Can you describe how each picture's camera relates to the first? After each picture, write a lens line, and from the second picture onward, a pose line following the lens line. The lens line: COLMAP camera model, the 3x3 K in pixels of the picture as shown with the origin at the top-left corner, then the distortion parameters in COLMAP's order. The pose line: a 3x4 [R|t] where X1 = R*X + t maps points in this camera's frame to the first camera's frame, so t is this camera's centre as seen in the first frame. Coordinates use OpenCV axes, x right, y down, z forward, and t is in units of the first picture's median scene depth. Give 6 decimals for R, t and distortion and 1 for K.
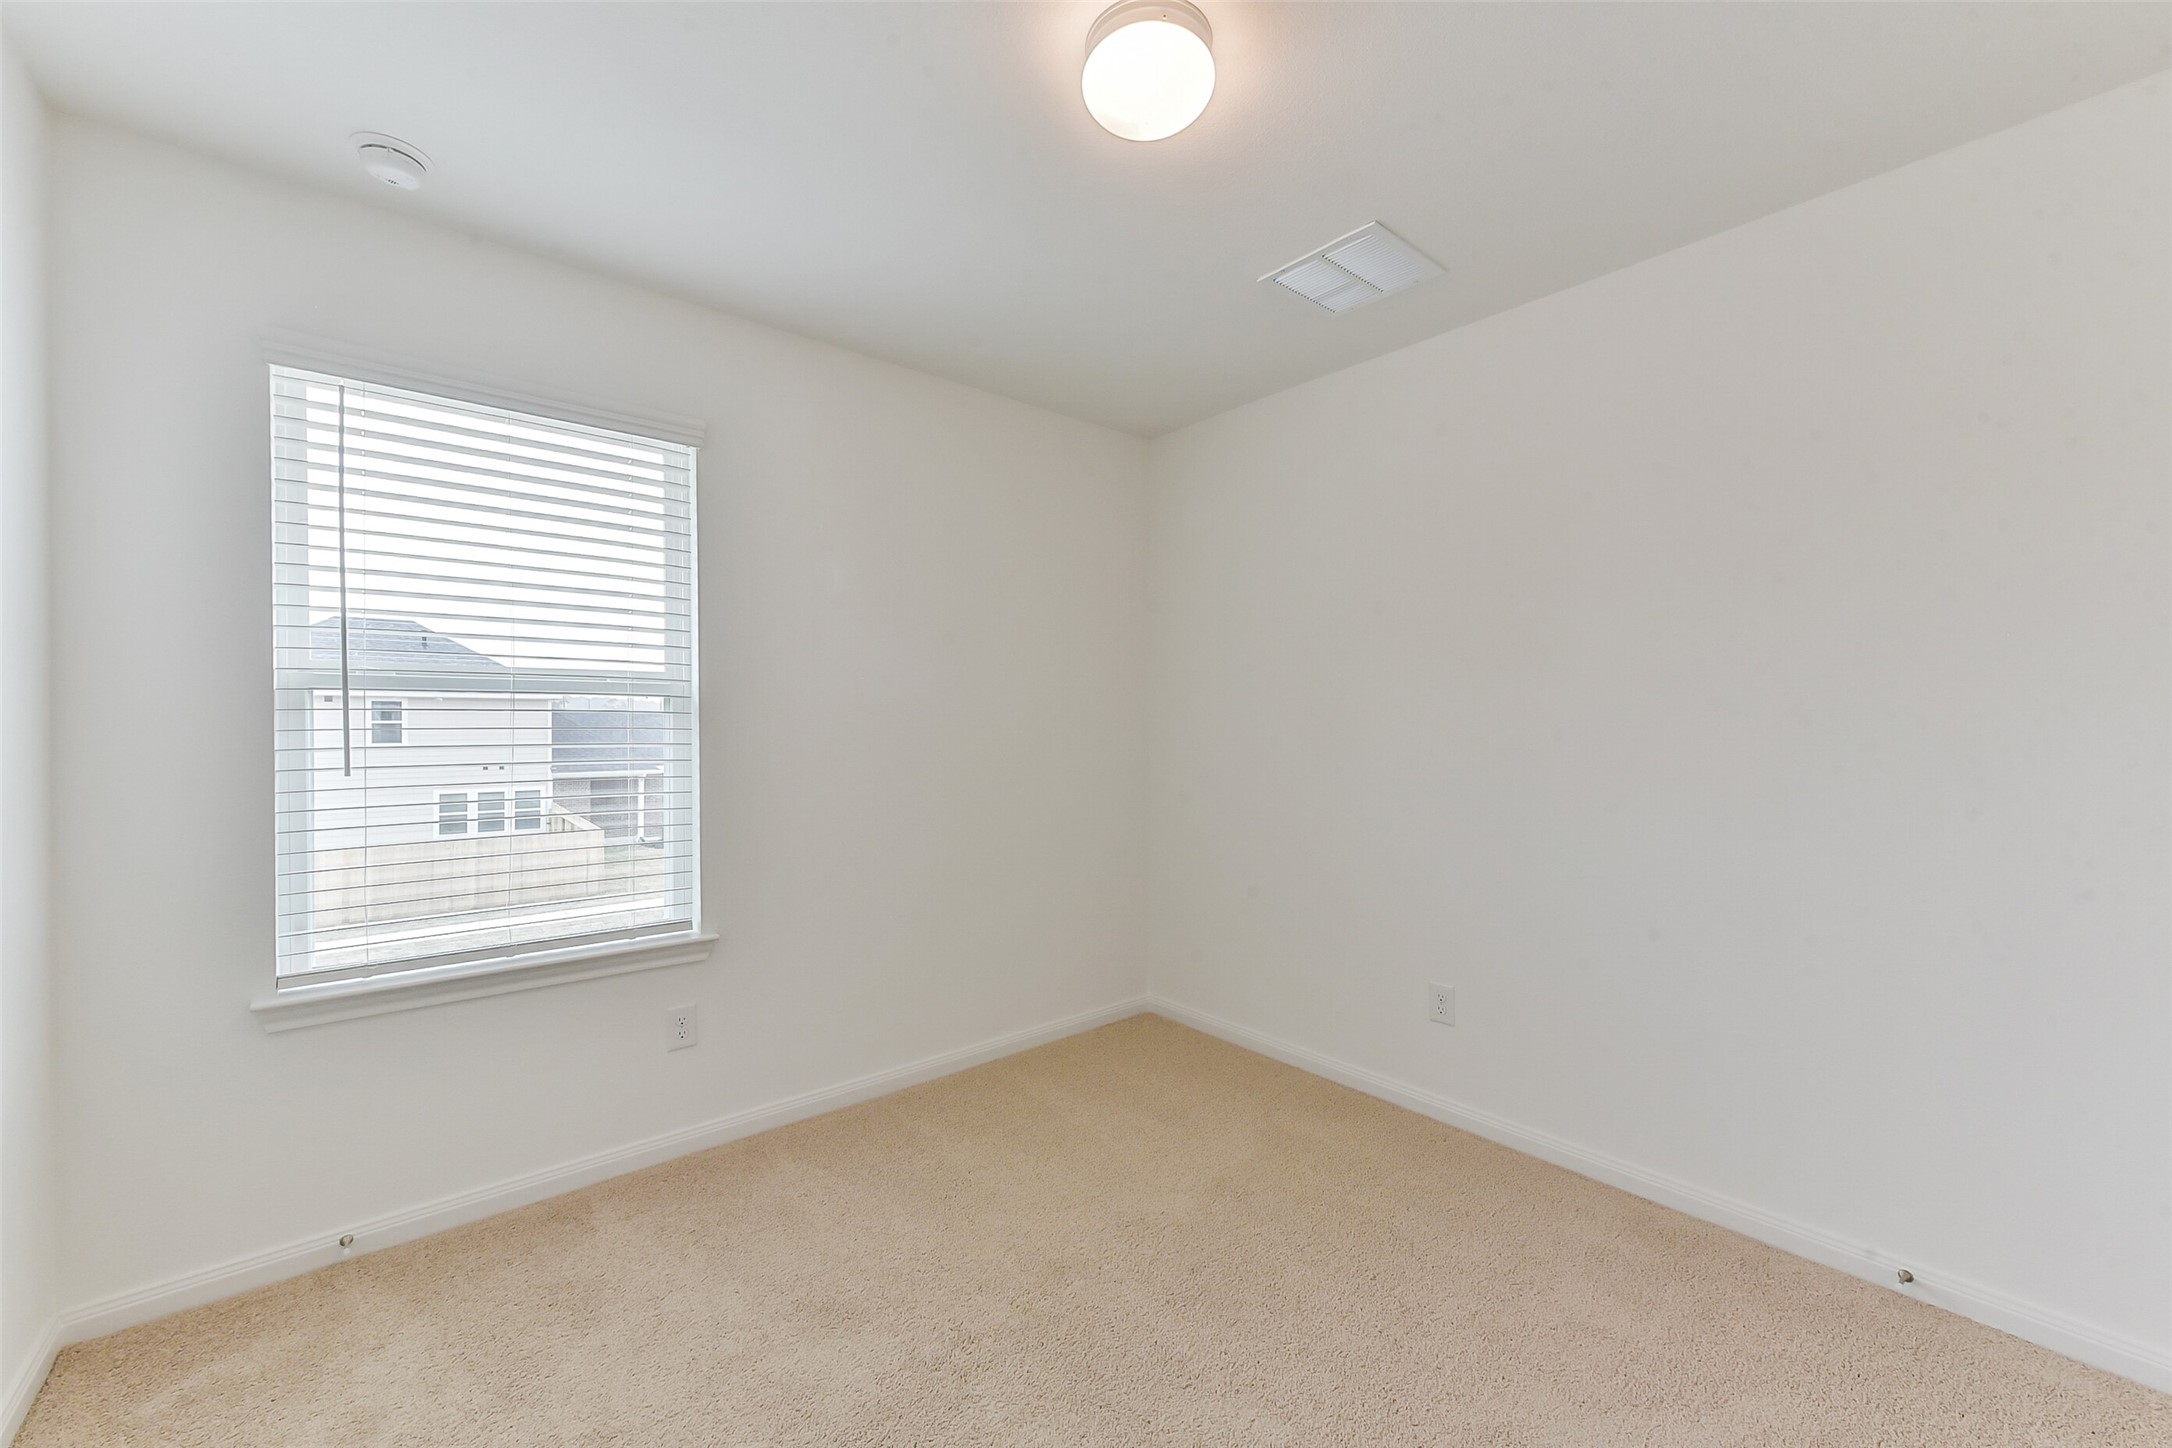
lens RADIAL K [[838.6, 0, 1071.8], [0, 838.6, 725.8], [0, 0, 1]] dist [0.004151, -0.001780]
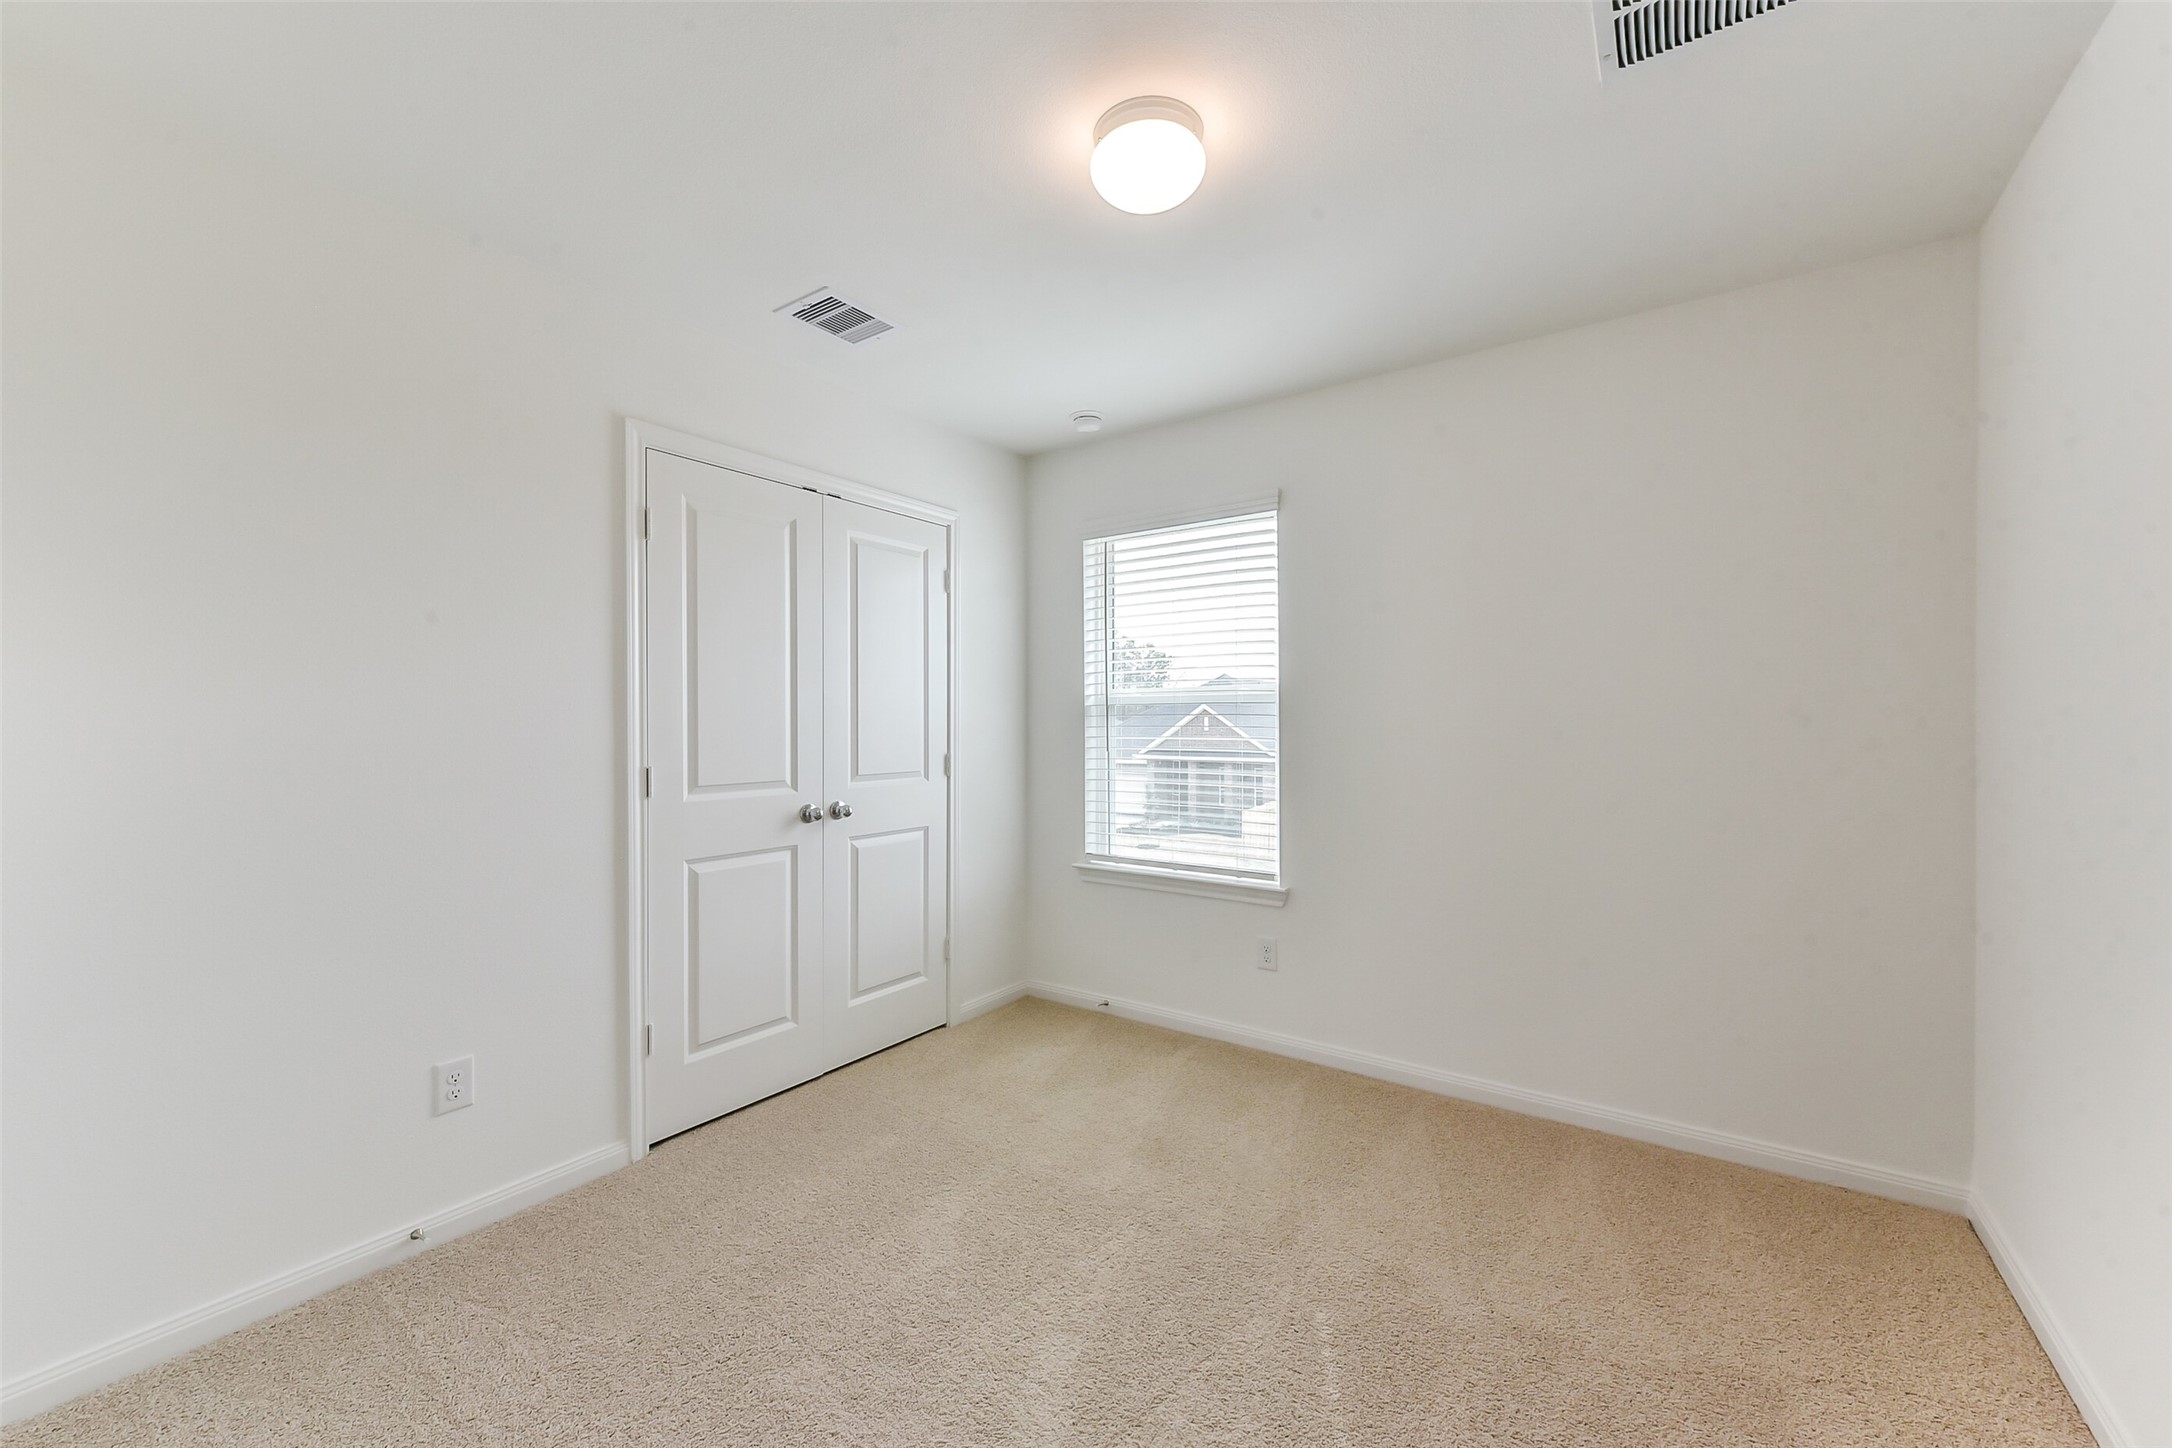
lens RADIAL K [[838.6, 0, 1090.4], [0, 838.6, 724.4], [0, 0, 1]] dist [0.004151, -0.001780]
pose [[0.268071, -0.001277, -0.963398, 0.722039], [-0.002917, 0.999993, -0.002137, 0.002998], [0.963395, 0.003383, 0.268065, 0.374313]]
